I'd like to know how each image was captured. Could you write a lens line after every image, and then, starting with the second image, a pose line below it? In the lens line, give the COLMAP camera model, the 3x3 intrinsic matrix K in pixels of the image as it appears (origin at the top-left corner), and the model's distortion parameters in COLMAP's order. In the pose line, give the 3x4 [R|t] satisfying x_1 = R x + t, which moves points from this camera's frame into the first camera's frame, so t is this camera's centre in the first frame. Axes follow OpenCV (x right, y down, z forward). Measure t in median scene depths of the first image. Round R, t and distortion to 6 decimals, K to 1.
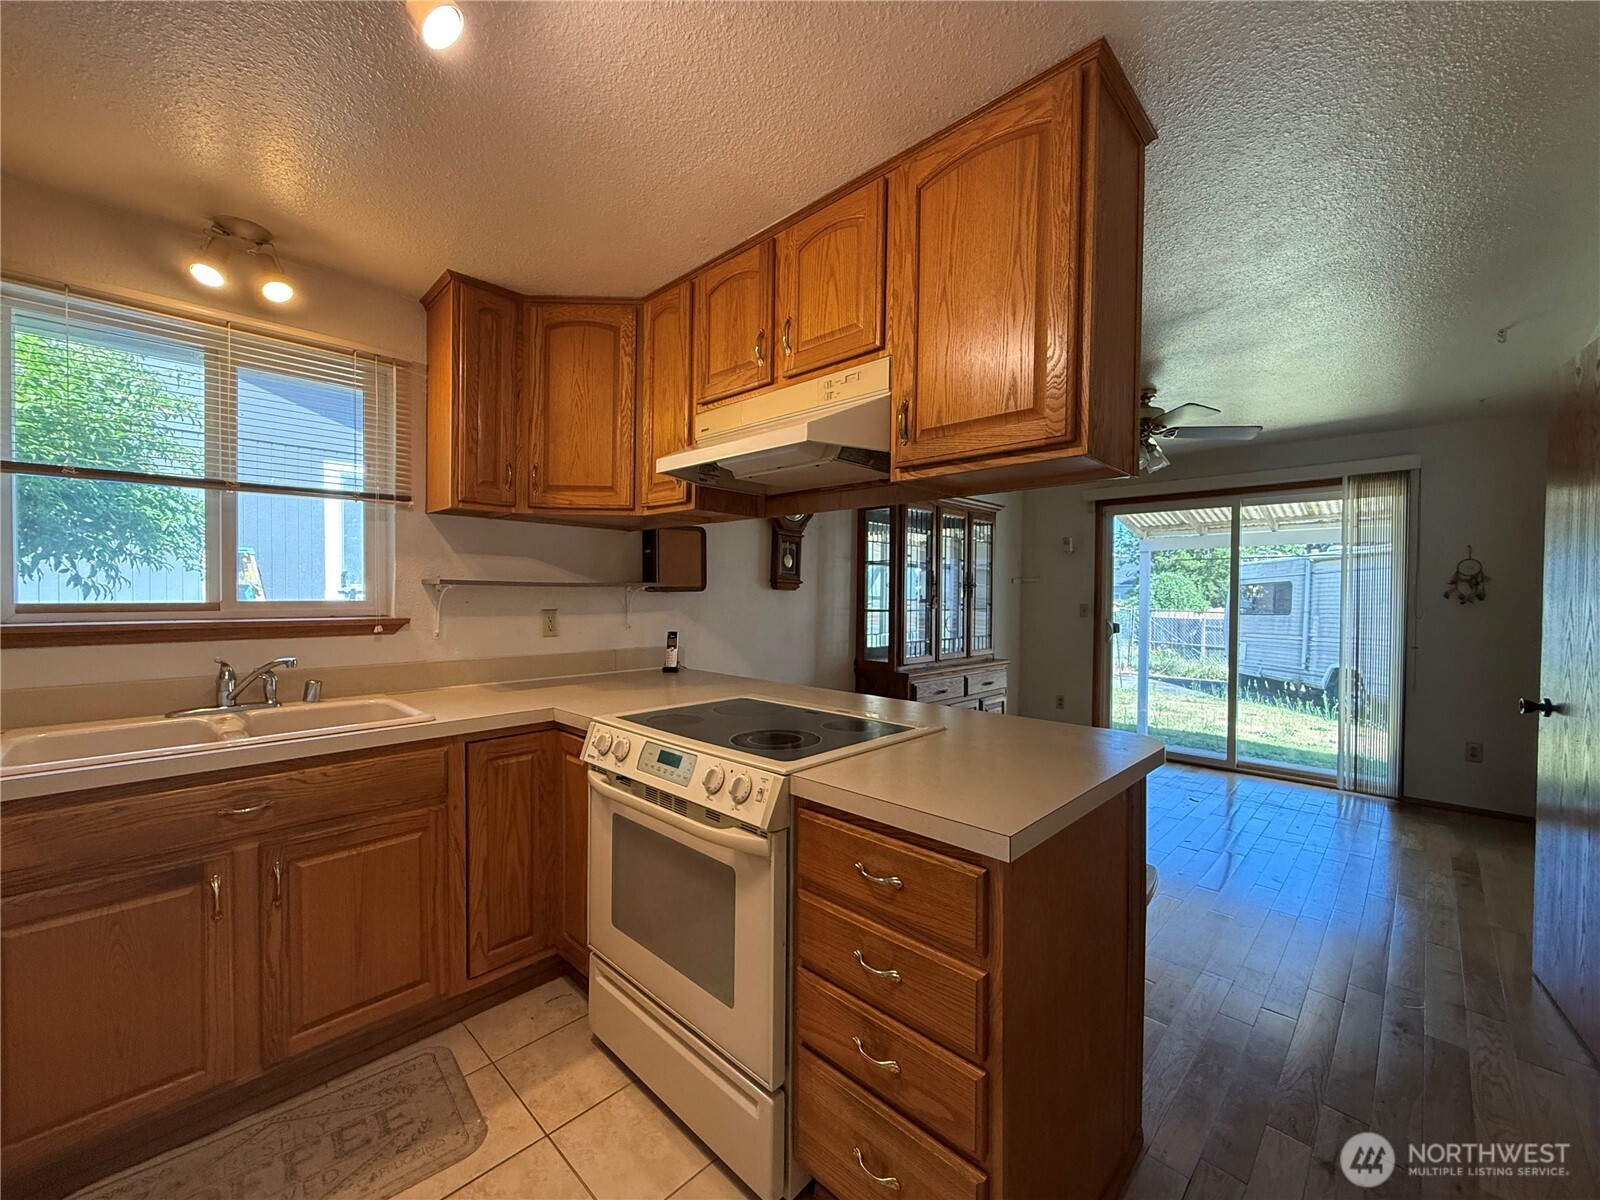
lens RADIAL K [[637.9, 0, 798.7], [0, 637.9, 602.4], [0, 0, 1]] dist [0.002102, -0.001020]
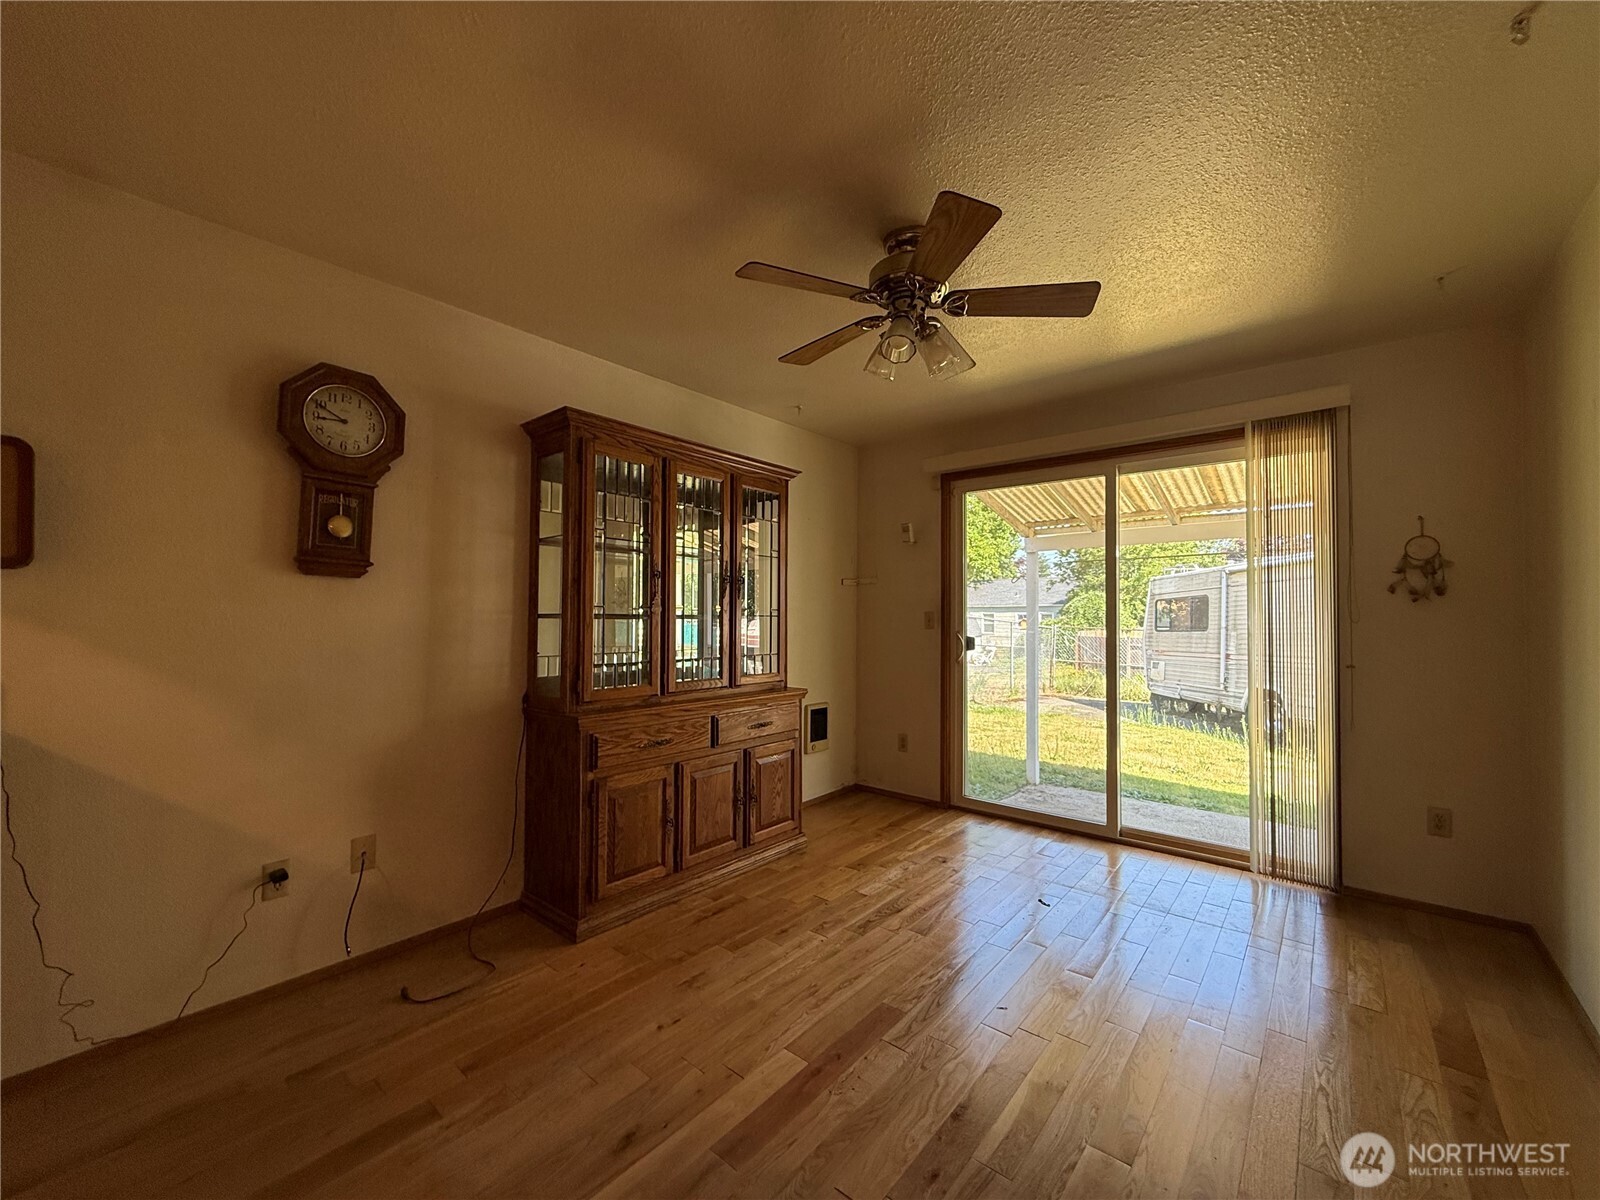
lens RADIAL K [[637.9, 0, 800.5], [0, 637.9, 601.5], [0, 0, 1]] dist [0.002102, -0.001020]
pose [[0.996957, -0.001057, 0.077950, 0.290083], [0.003870, 0.999346, -0.035947, 0.021018], [-0.077862, 0.036139, 0.996309, 0.323229]]
